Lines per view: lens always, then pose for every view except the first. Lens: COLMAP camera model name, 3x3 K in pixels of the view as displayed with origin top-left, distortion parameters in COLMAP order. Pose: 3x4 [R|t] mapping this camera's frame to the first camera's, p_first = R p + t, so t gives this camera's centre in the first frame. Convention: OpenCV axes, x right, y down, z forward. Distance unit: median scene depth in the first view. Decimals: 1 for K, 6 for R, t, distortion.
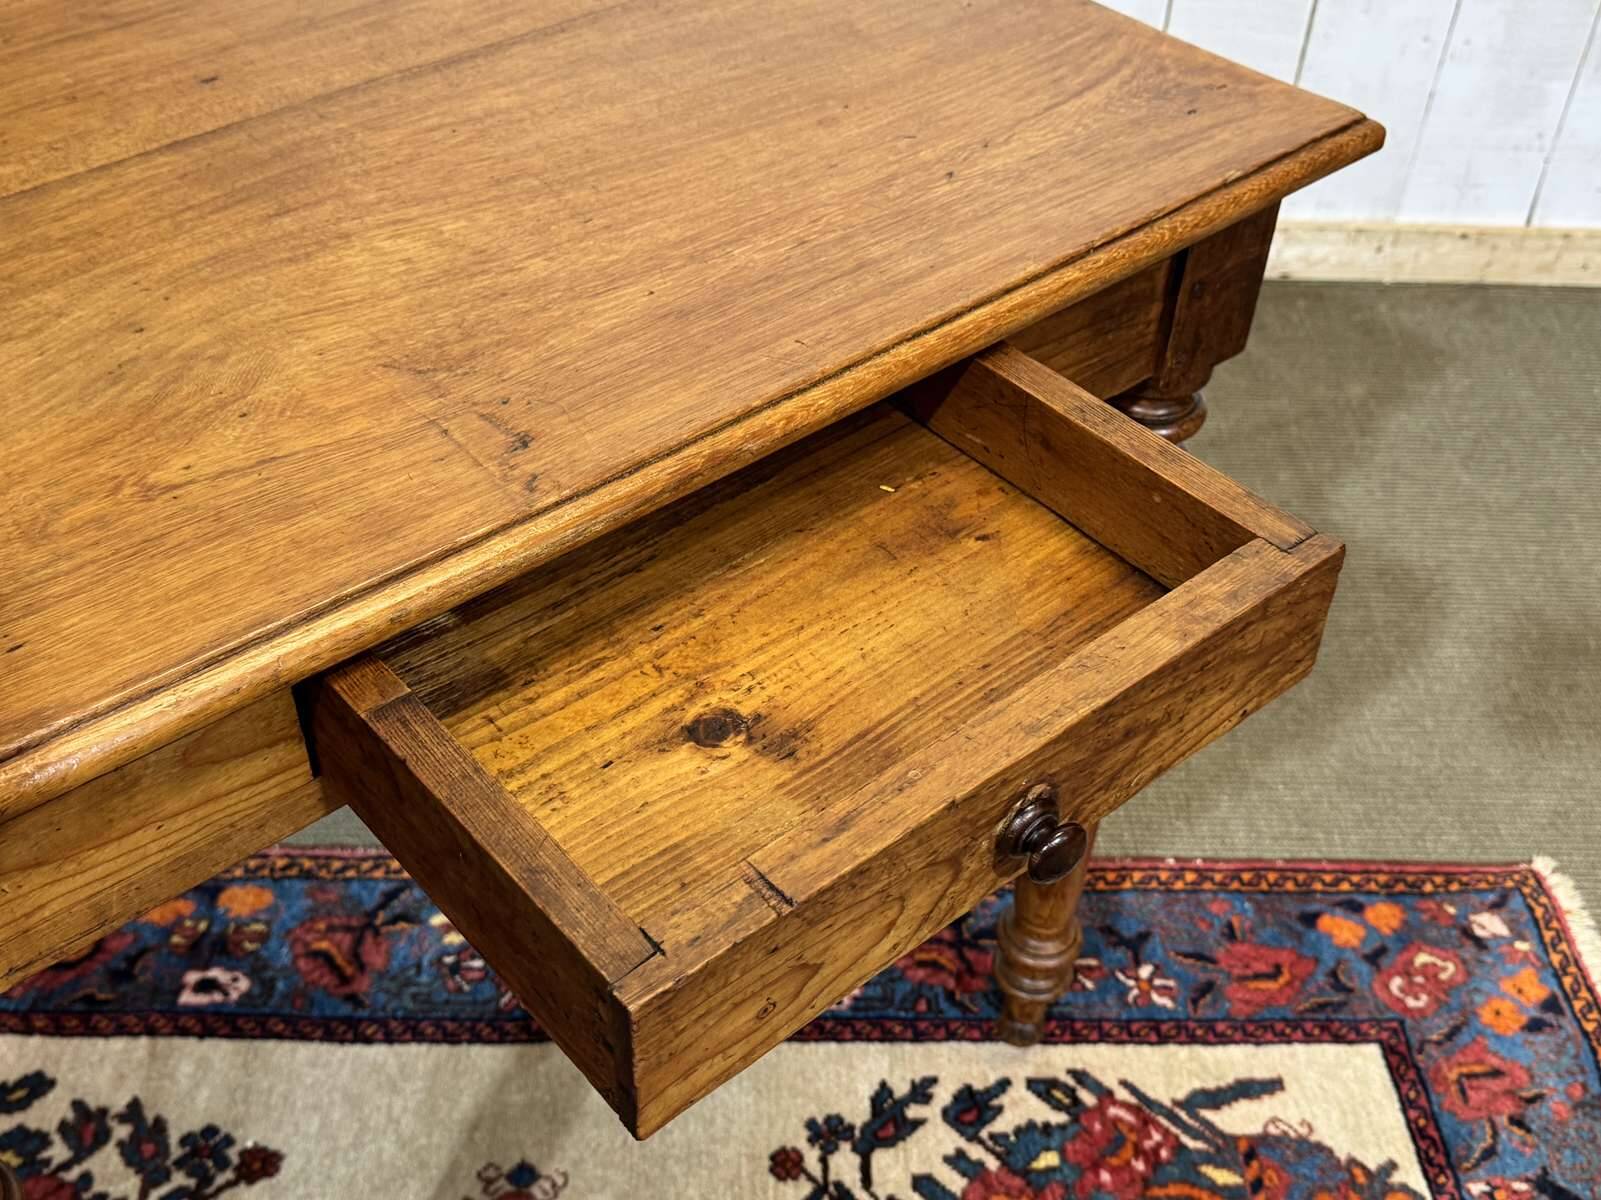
lens RADIAL K [[1801.2, 0, 824.1], [0, 1801.2, 594.9], [0, 0, 1]] dist [0.095430, 0.000000]
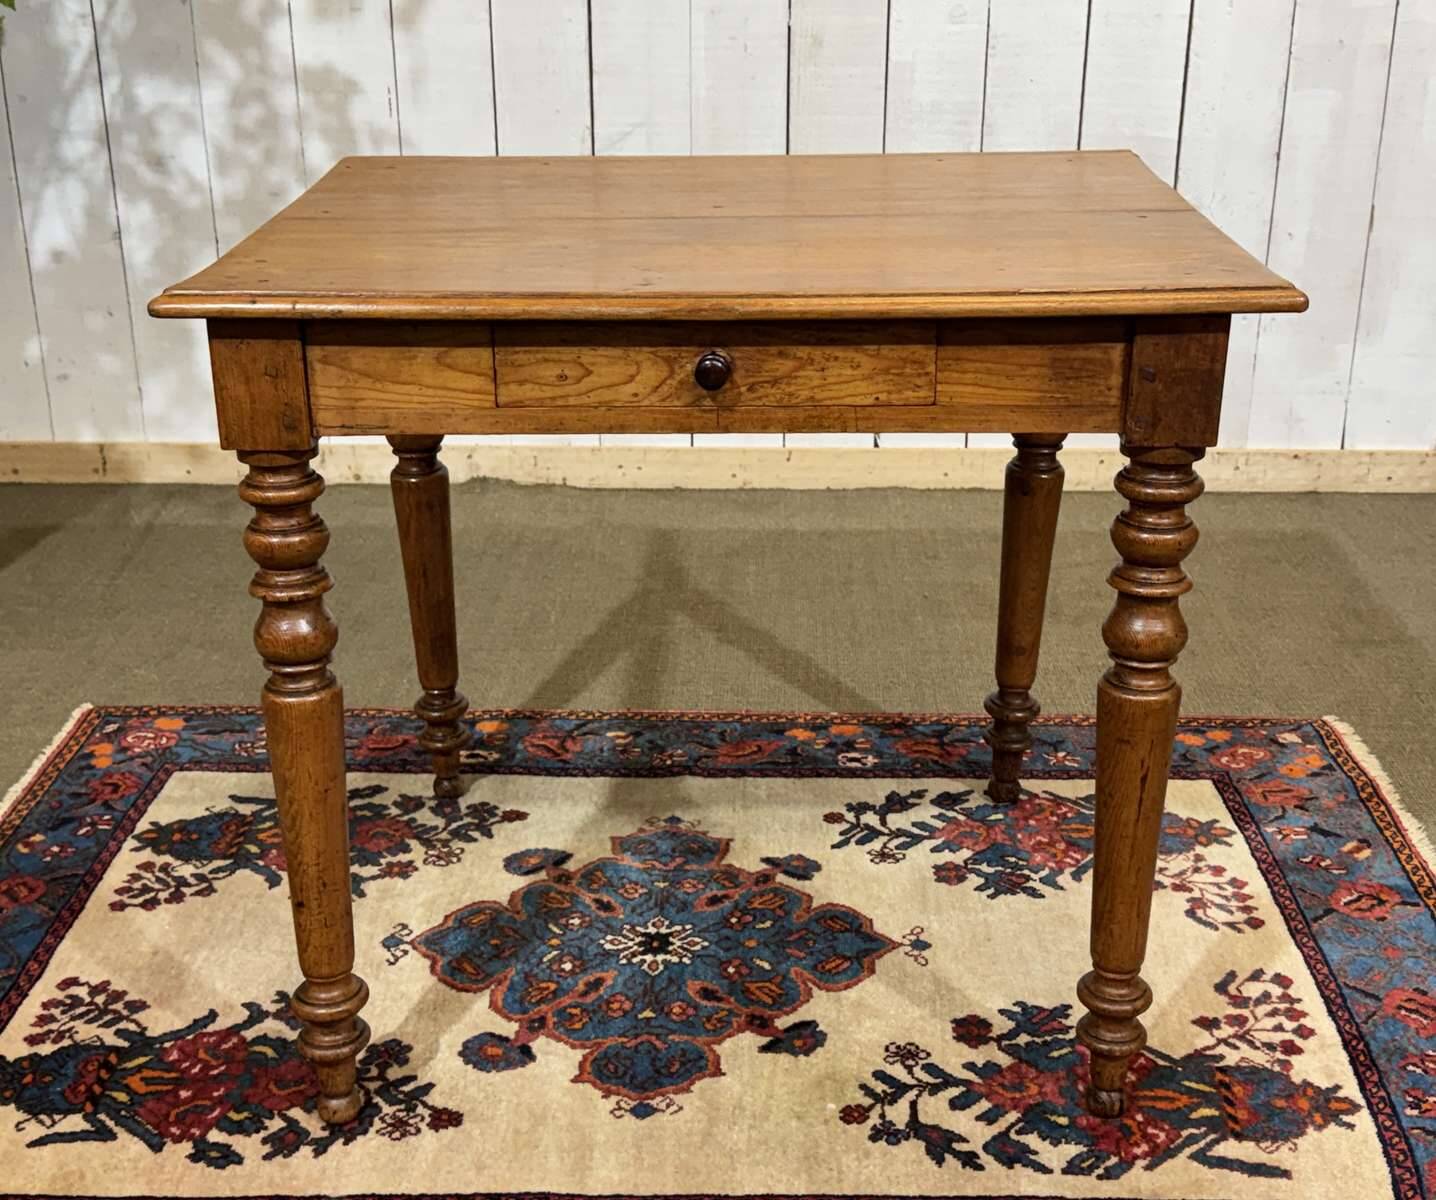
lens RADIAL K [[1950.4, 0, 724.1], [0, 1950.4, 574.1], [0, 0, 1]] dist [0.102956, 0.000000]
pose [[0.997904, -0.025092, -0.059654, -0.008381], [0.001873, 0.932592, -0.360927, 0.697732], [0.064689, 0.360059, 0.930684, -0.666701]]
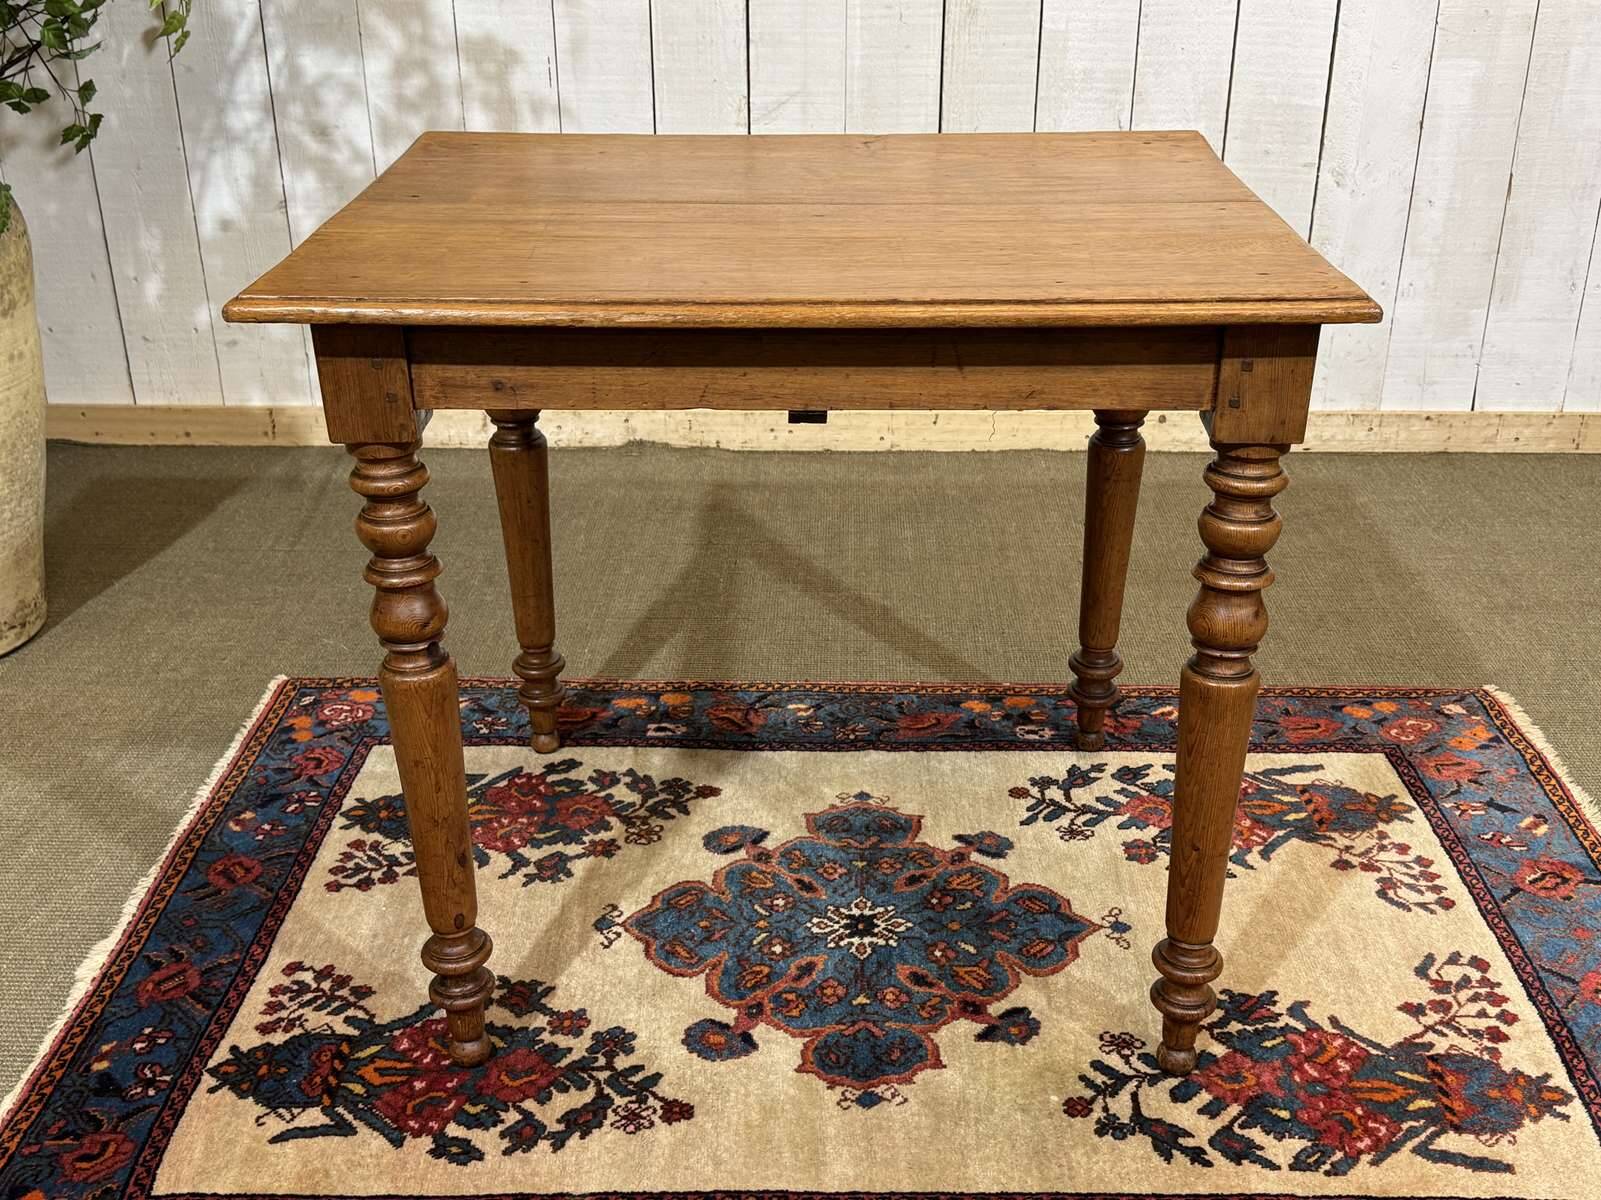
lens RADIAL K [[1801.2, 0, 807.8], [0, 1801.2, 604.5], [0, 0, 1]] dist [0.095430, 0.000000]
pose [[0.998273, -0.023660, -0.053766, -0.114425], [0.006431, 0.953816, -0.300323, 0.607429], [0.058388, 0.299458, 0.952321, -0.602655]]
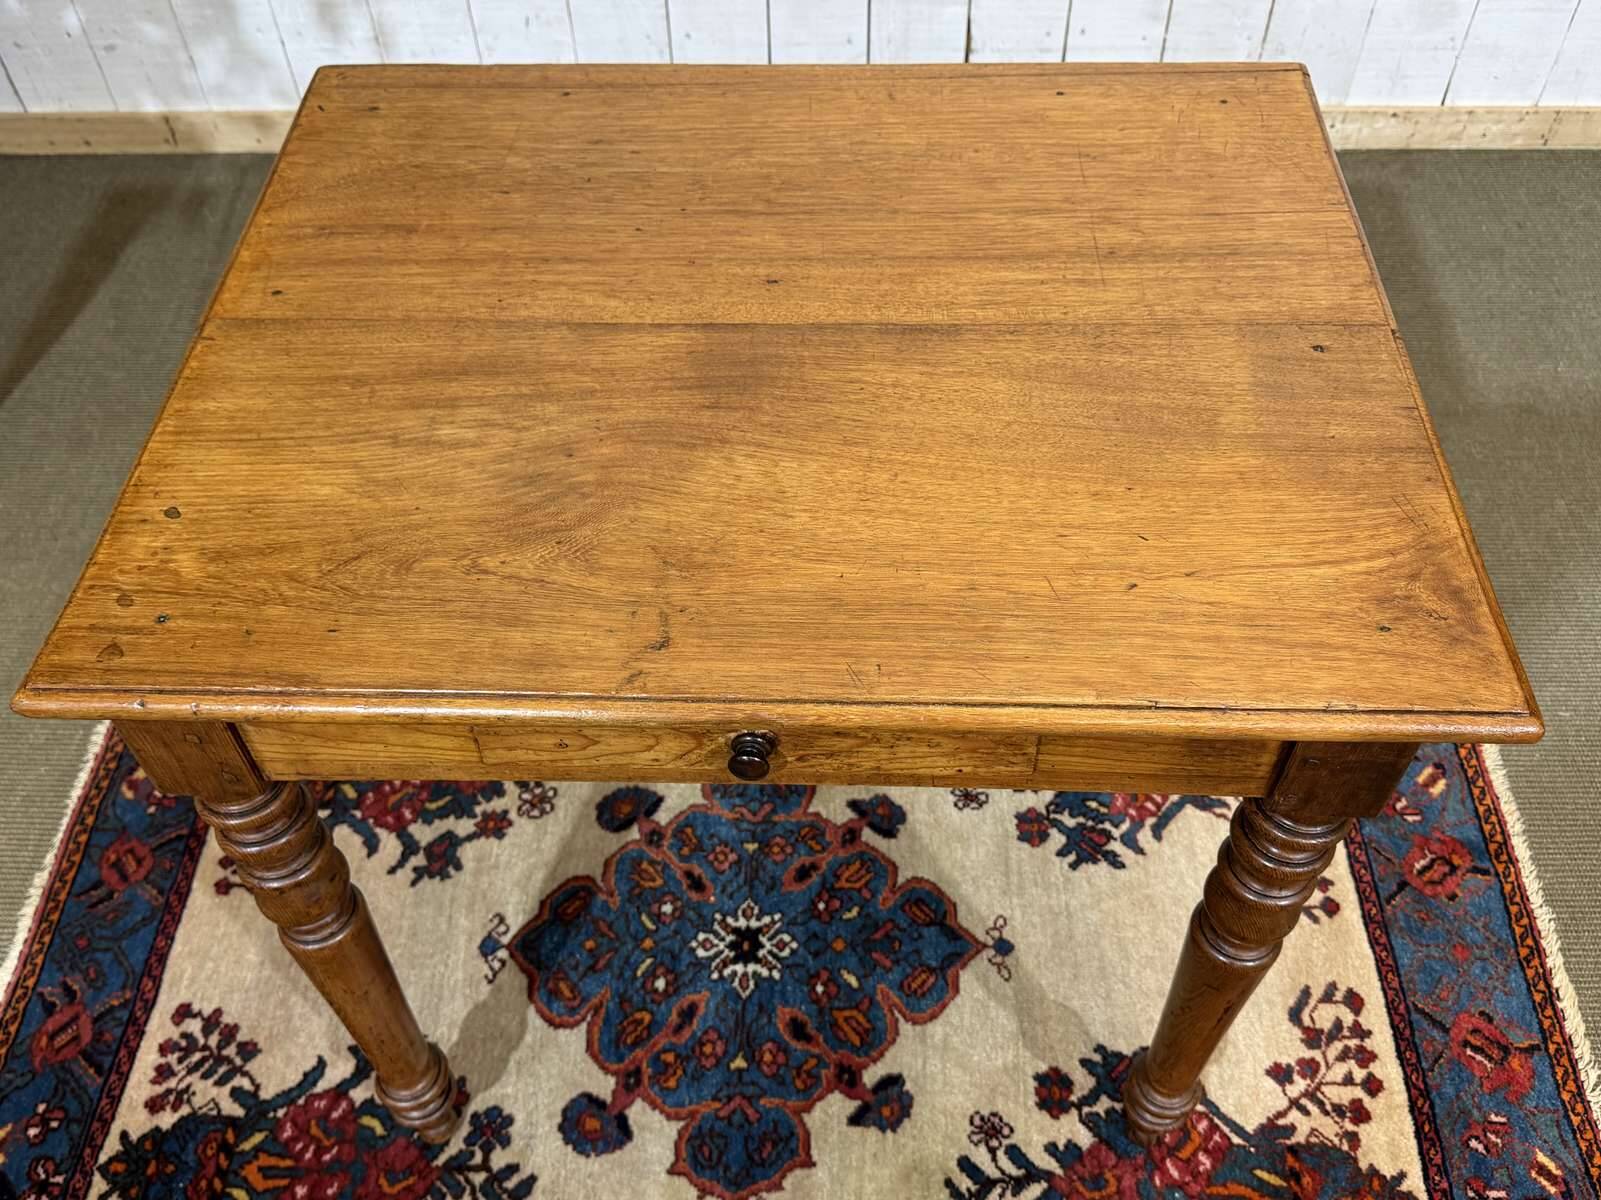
lens RADIAL K [[1482.3, 0, 811.7], [0, 1482.3, 563.4], [0, 0, 1]] dist [0.082544, -0.150558]
pose [[0.997513, -0.009010, -0.069898, -0.020623], [0.017215, 0.992901, 0.117690, -0.000631], [0.068342, -0.118600, 0.990587, -0.303460]]
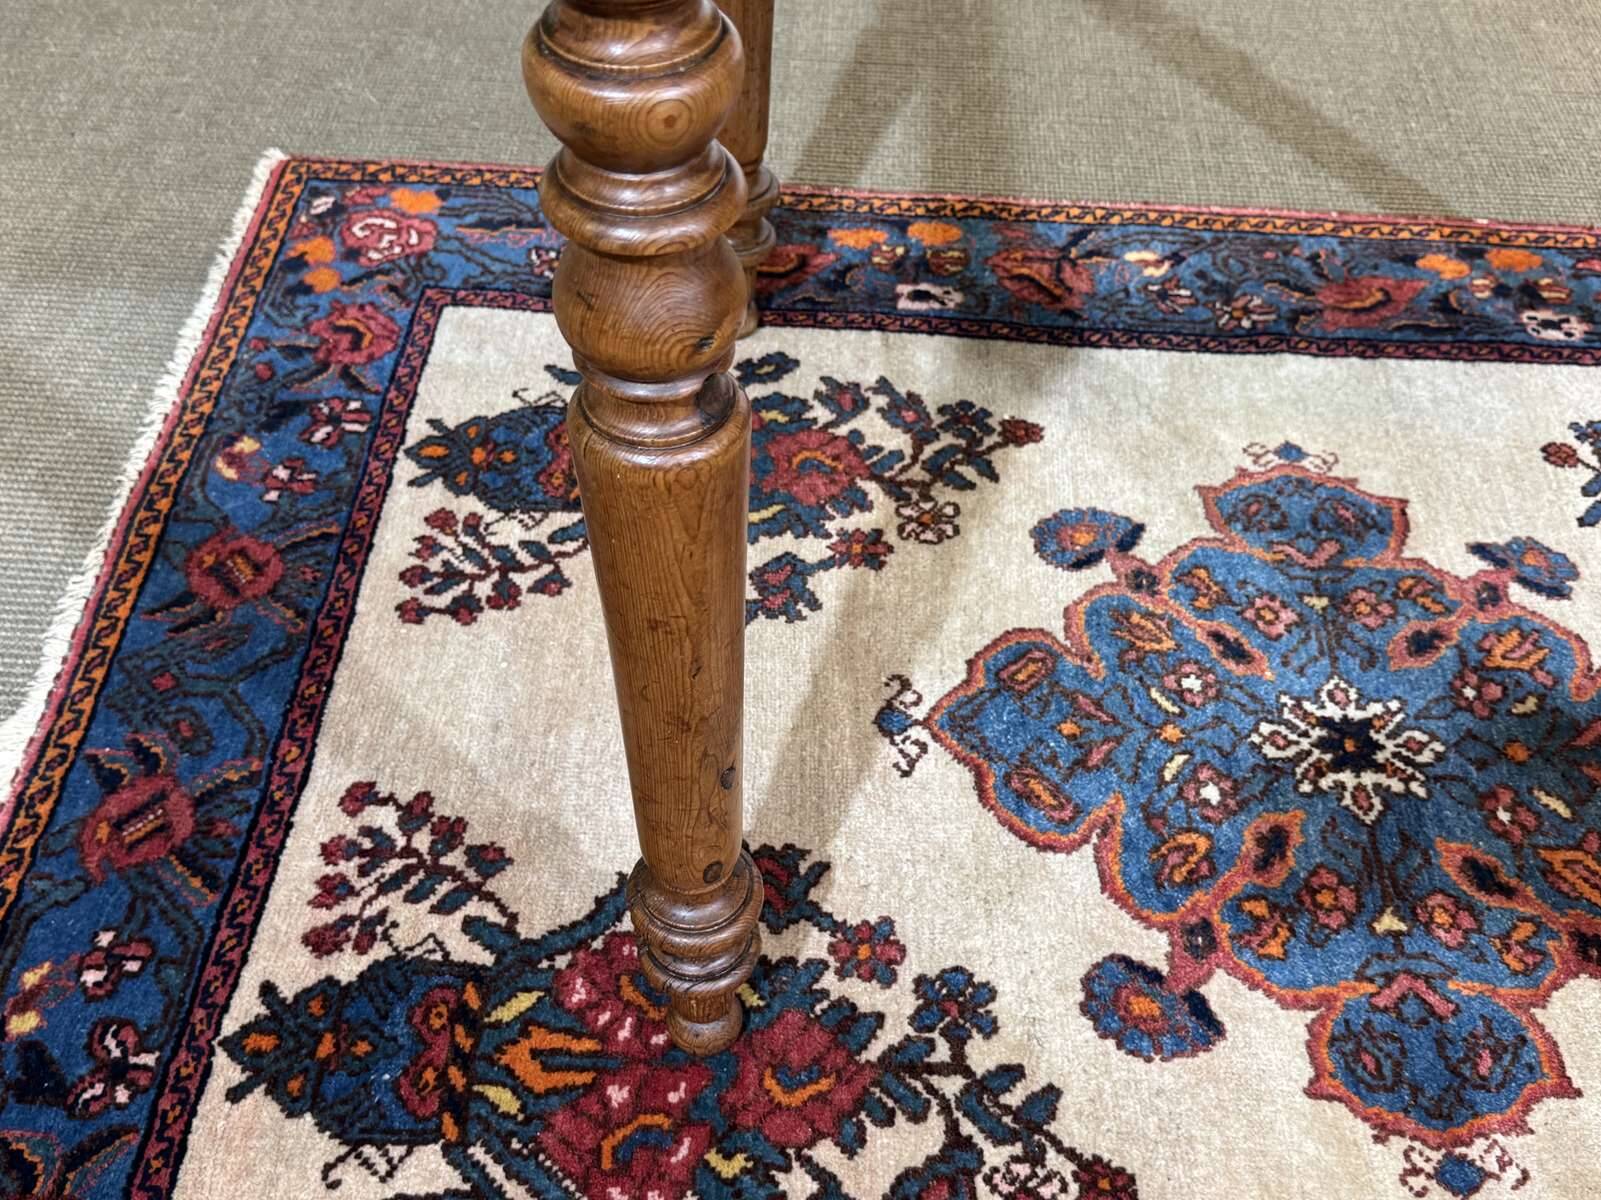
lens RADIAL K [[1801.2, 0, 788.3], [0, 1801.2, 605.9], [0, 0, 1]] dist [0.095430, 0.000000]
pose [[0.998292, 0.038375, -0.044059, -0.364620], [-0.035228, 0.996917, 0.070116, 0.319602], [0.046614, -0.068444, 0.996565, 0.001906]]
